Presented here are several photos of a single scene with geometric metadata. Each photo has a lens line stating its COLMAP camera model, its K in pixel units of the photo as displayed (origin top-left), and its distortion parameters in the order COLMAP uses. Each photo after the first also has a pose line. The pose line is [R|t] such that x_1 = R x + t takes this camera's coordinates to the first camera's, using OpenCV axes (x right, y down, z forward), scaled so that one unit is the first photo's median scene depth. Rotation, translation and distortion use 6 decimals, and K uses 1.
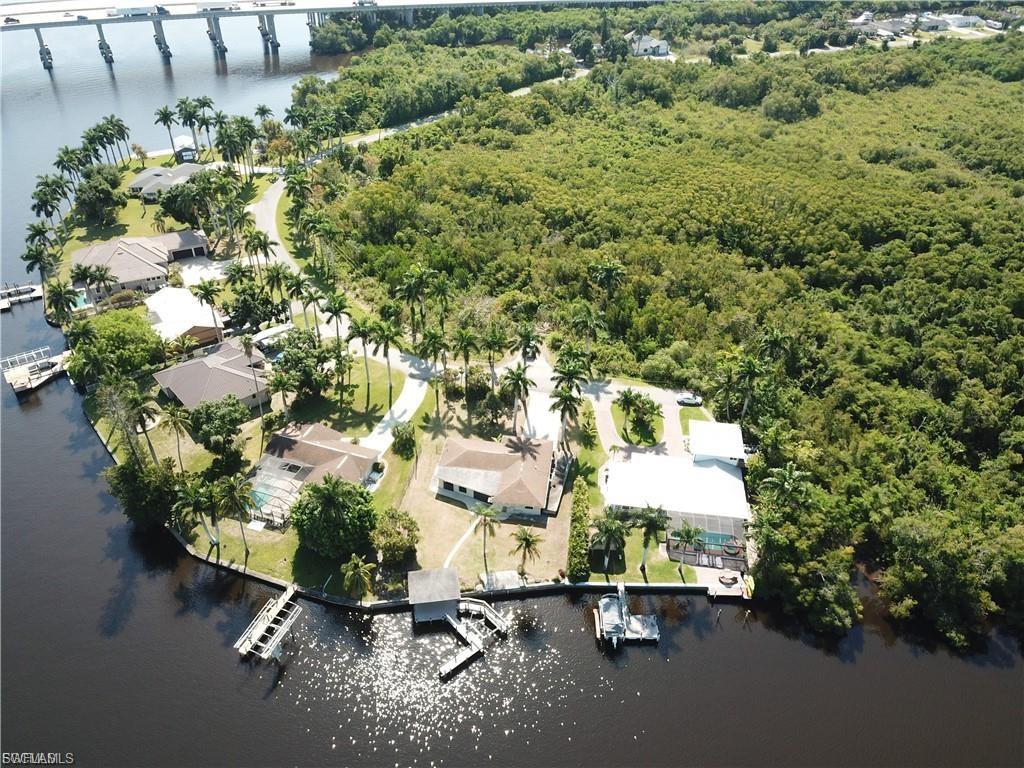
lens RADIAL K [[790.4, 0, 504.1], [0, 790.4, 392.5], [0, 0, 1]] dist [0.038147, -0.039852]
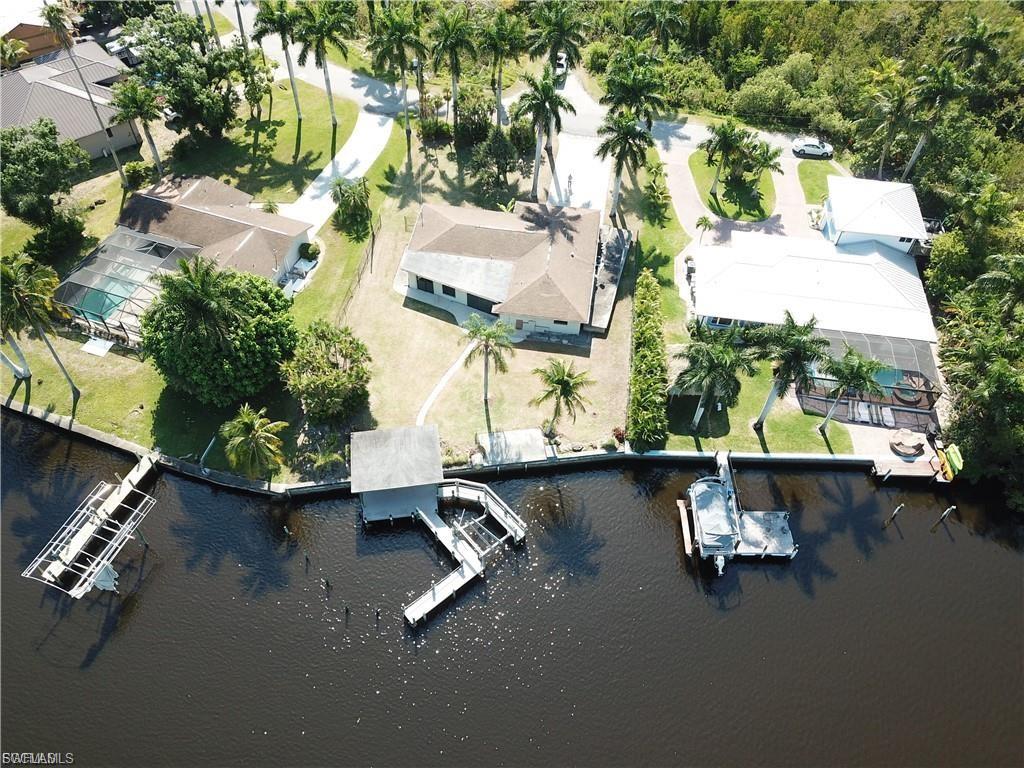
lens RADIAL K [[790.4, 0, 505.5], [0, 790.4, 392.0], [0, 0, 1]] dist [0.038147, -0.039852]
pose [[0.999958, 0.007306, 0.005592, -0.012457], [-0.008447, 0.969897, 0.243370, 0.052059], [-0.003645, -0.243407, 0.969917, 0.404328]]
